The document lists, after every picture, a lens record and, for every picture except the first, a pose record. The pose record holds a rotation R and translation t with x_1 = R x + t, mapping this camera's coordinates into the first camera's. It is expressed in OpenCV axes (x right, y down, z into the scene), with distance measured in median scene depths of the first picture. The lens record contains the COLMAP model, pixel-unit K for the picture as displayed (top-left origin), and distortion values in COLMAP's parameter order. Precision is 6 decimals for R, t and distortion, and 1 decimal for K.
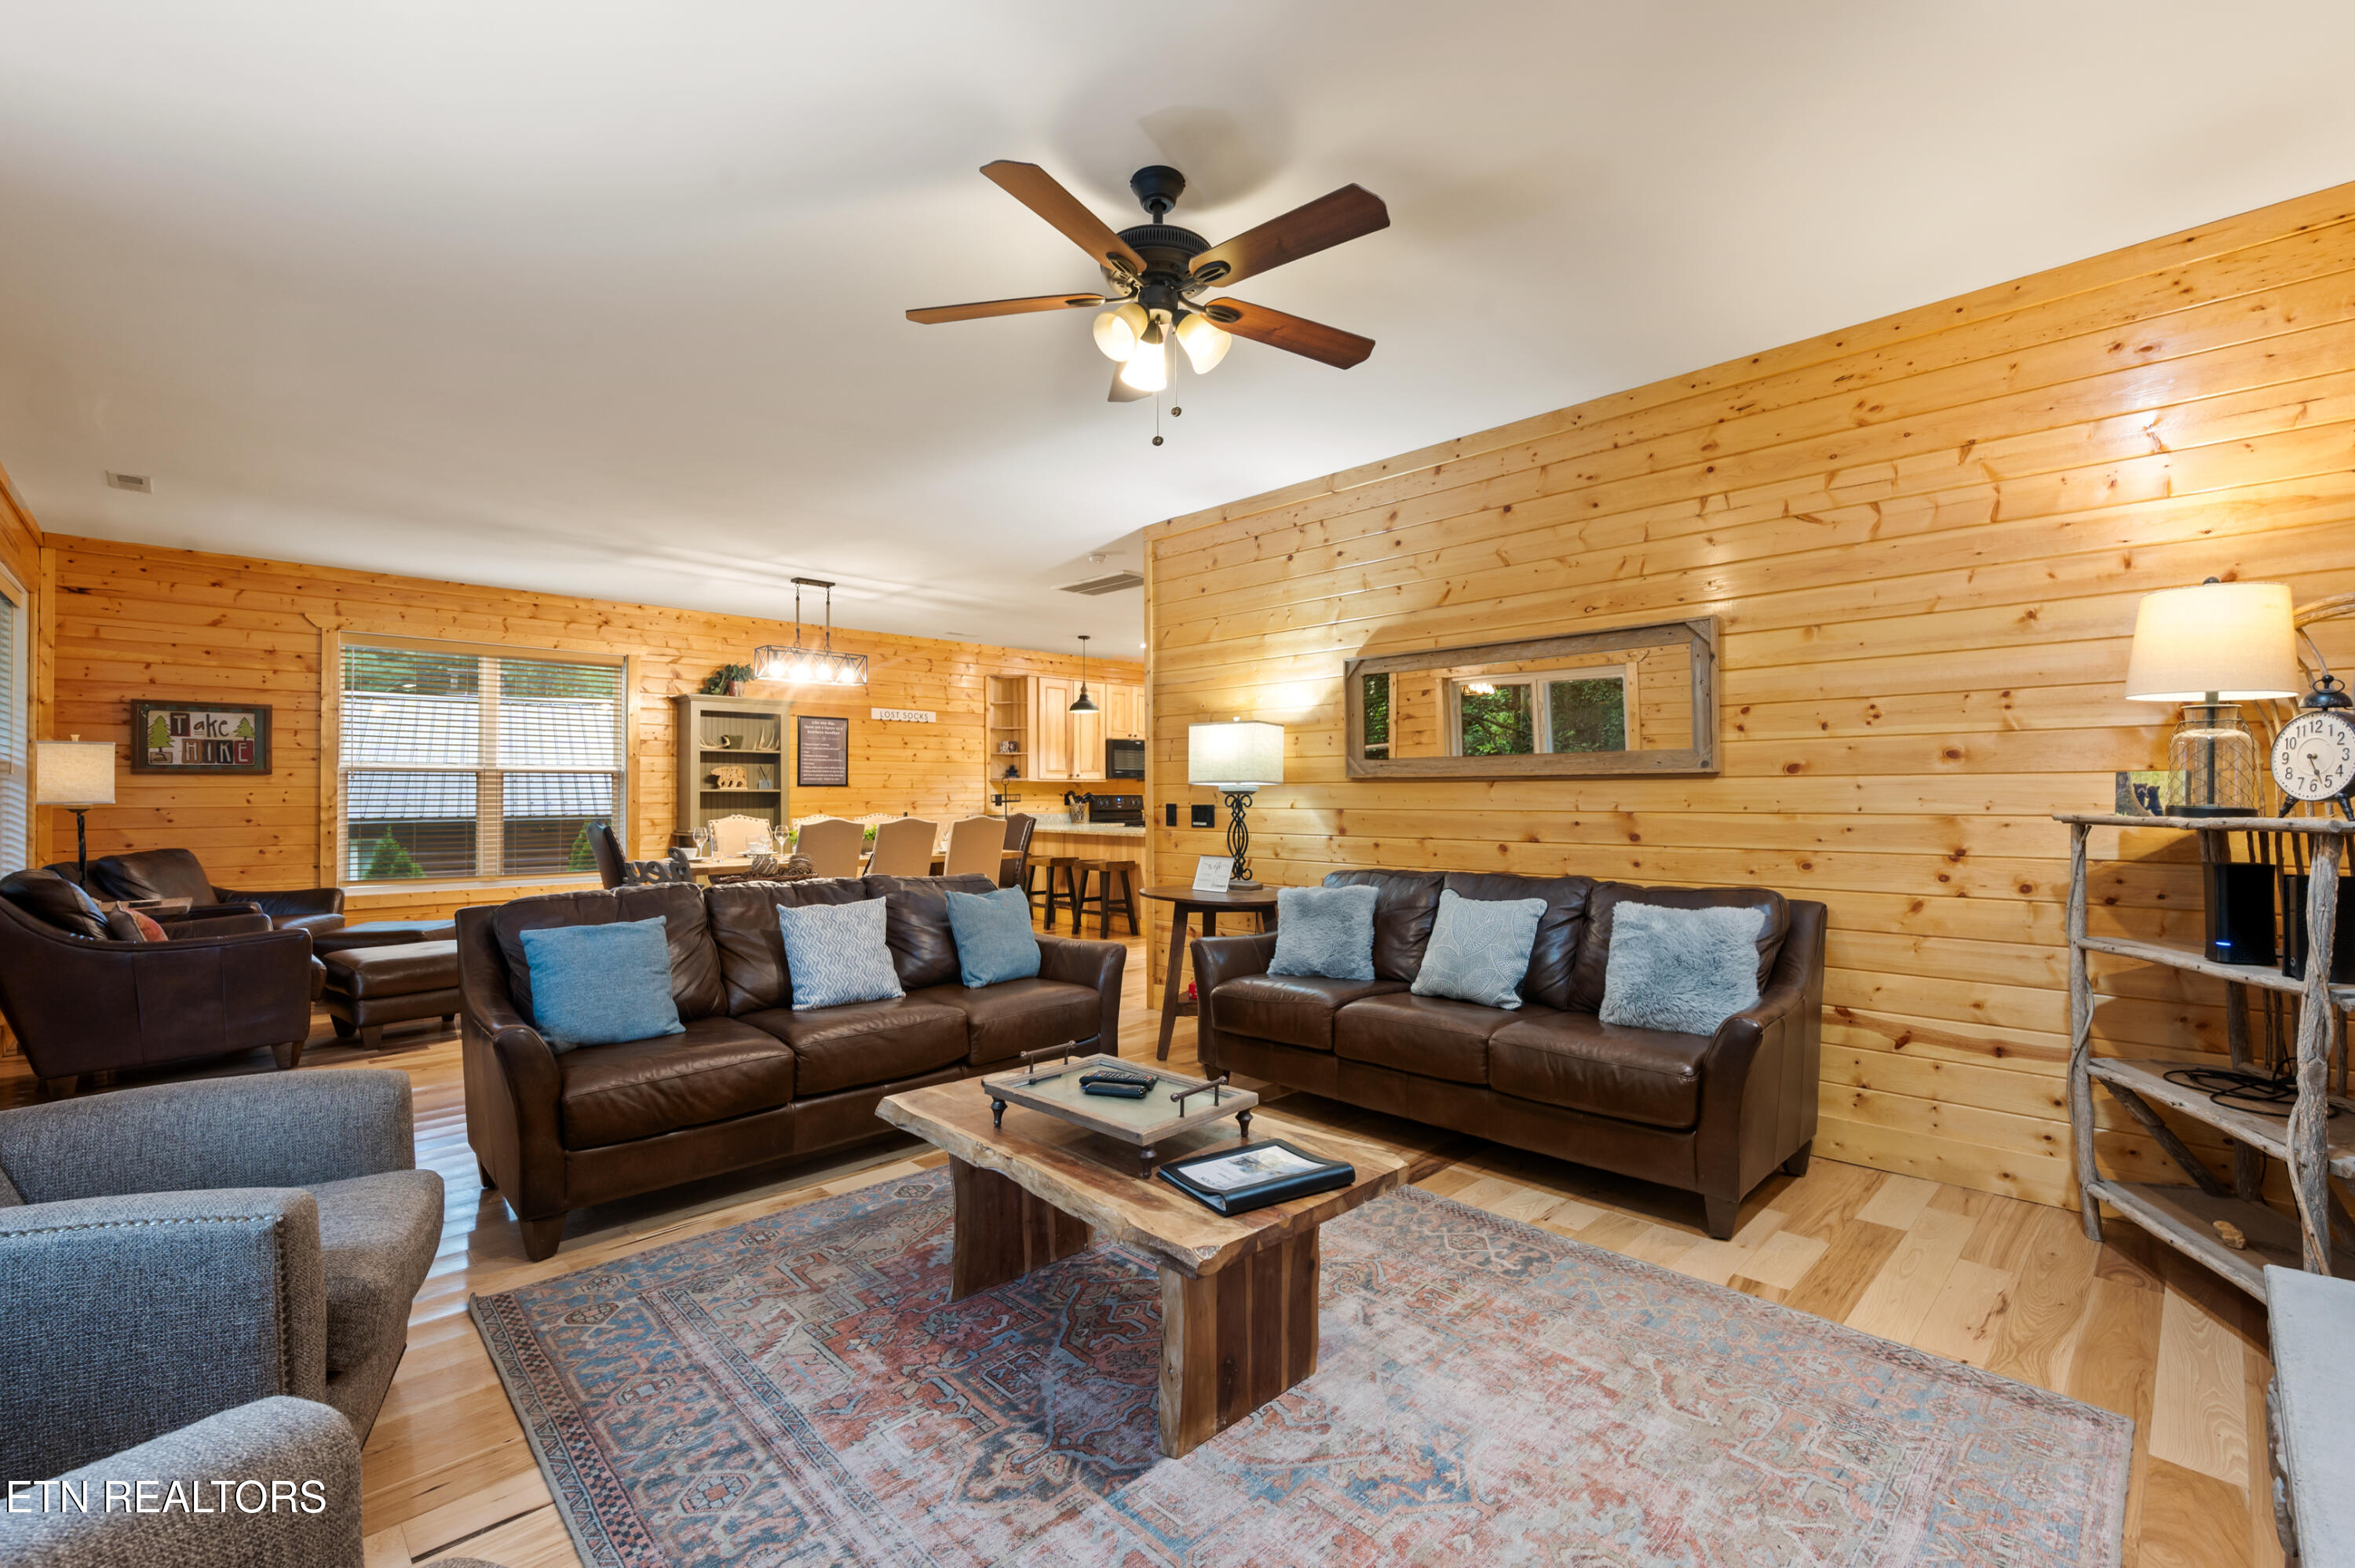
lens RADIAL K [[1009.0, 0, 1177.3], [0, 1009.0, 783.6], [0, 0, 1]] dist [-0.001301, 0.000467]
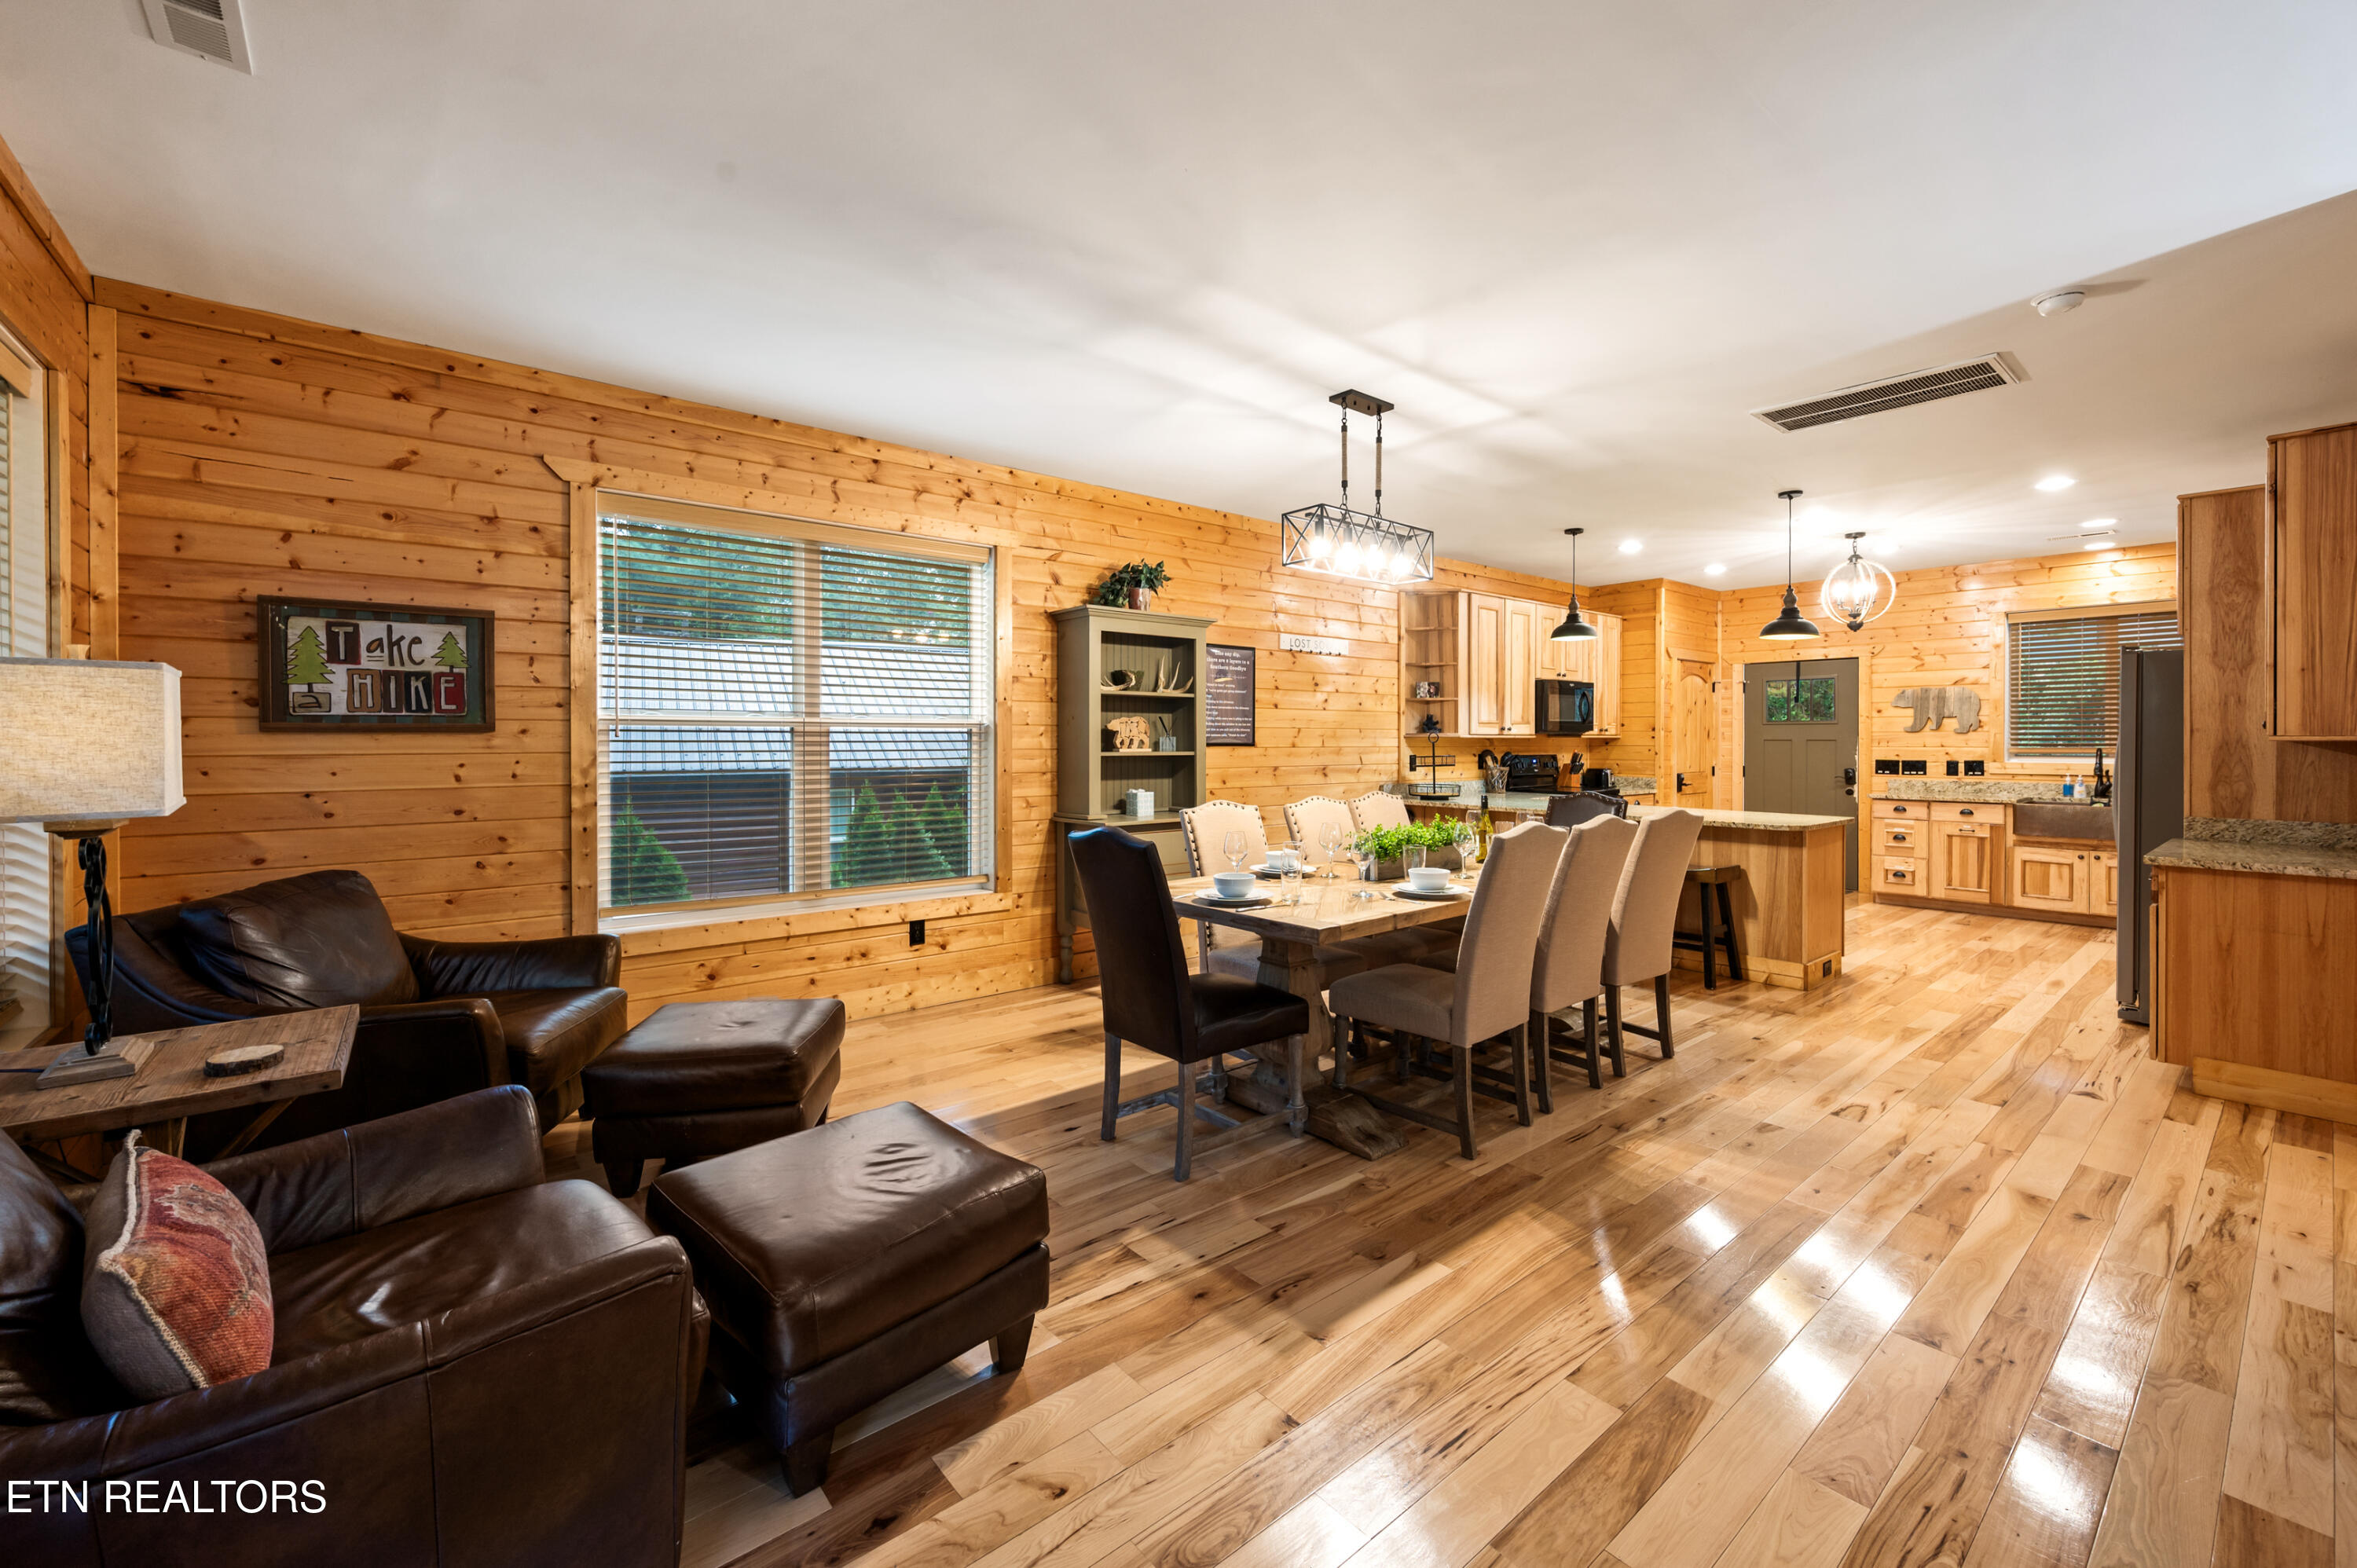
lens RADIAL K [[954.4, 0, 1183.6], [0, 954.4, 745.7], [0, 0, 1]] dist [0.003359, -0.000065]
pose [[0.997147, 0.005519, -0.075276, -0.463757], [-0.004203, 0.999836, 0.017638, -0.012251], [0.075361, -0.017271, 0.997007, 0.484163]]
